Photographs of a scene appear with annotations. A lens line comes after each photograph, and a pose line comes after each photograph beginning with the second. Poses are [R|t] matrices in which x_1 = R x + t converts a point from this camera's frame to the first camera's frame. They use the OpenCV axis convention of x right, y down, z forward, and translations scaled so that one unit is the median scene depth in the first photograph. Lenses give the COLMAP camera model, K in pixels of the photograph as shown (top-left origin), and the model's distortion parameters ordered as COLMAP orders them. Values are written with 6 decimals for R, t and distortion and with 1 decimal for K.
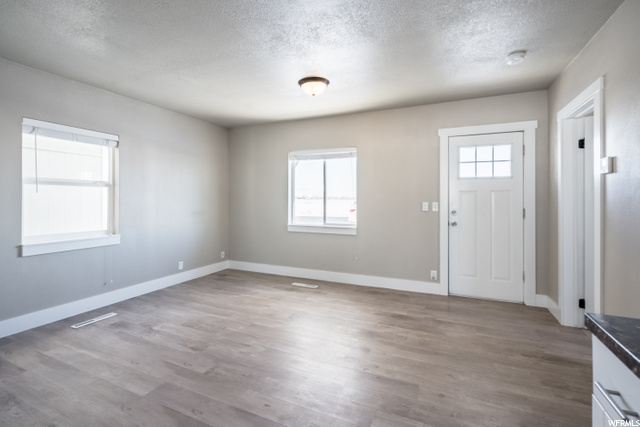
lens RADIAL K [[296.3, 0, 319.5], [0, 296.3, 198.5], [0, 0, 1]] dist [-0.002760, -0.000188]
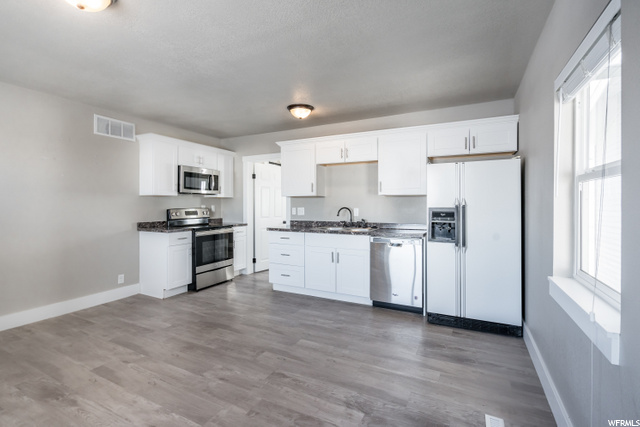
lens RADIAL K [[293.2, 0, 320.7], [0, 293.2, 204.9], [0, 0, 1]] dist [-0.001887, -0.000048]
pose [[-0.998783, -0.001265, 0.049296, -0.554972], [-0.001215, 0.999999, 0.001031, -0.002714], [-0.049297, 0.000970, -0.998784, 1.786165]]
